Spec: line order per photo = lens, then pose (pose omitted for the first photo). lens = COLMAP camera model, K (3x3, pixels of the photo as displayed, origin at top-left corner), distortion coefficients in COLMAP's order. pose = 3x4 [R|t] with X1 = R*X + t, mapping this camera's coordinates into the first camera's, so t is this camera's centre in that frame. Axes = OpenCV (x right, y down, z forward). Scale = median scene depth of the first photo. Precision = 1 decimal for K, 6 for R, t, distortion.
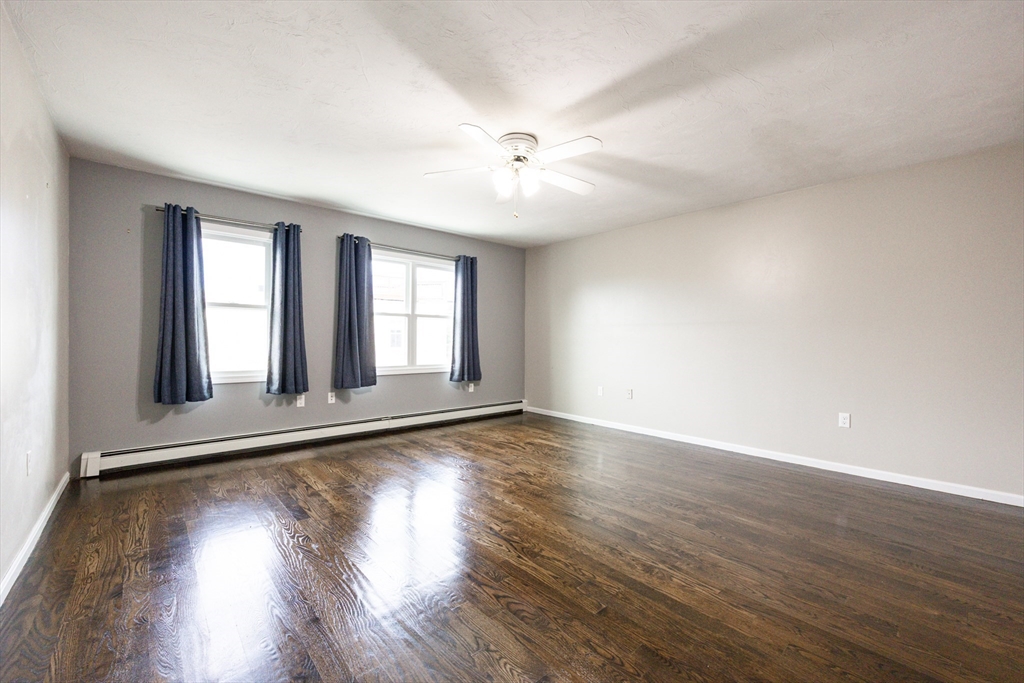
lens RADIAL K [[413.7, 0, 512.0], [0, 413.7, 341.5], [0, 0, 1]] dist [-0.000713, 0.000291]
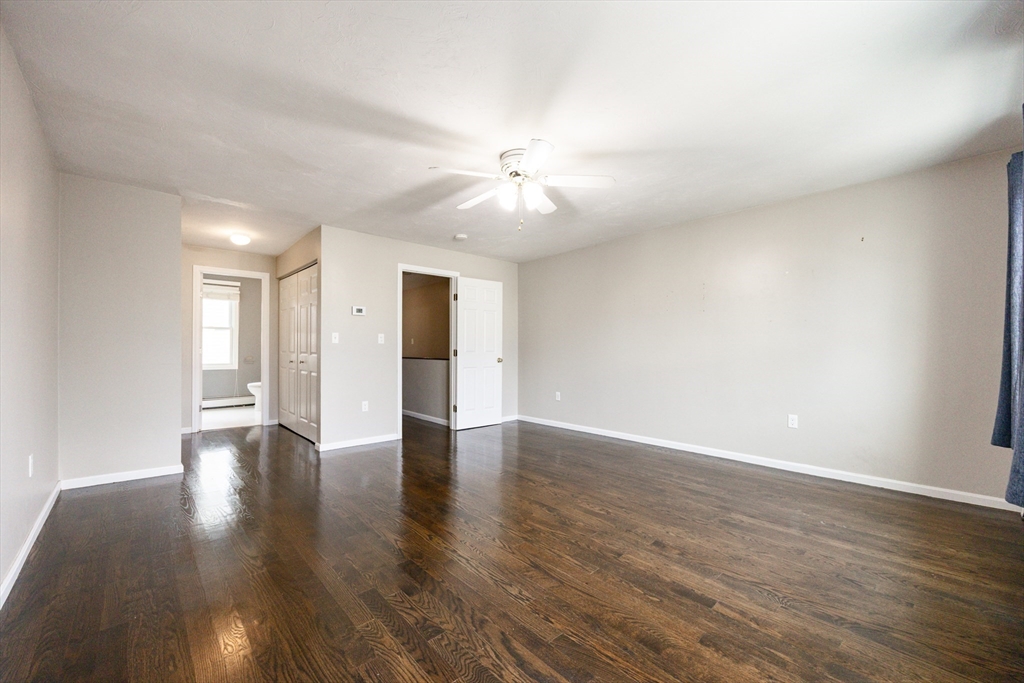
lens RADIAL K [[423.0, 0, 512.0], [0, 423.0, 341.5], [0, 0, 1]] dist [-0.050107, 0.000011]
pose [[-0.999801, -0.009537, -0.017510, 0.042301], [-0.009340, 0.999893, -0.011268, -0.010396], [0.017616, -0.011102, -0.999783, 1.847181]]
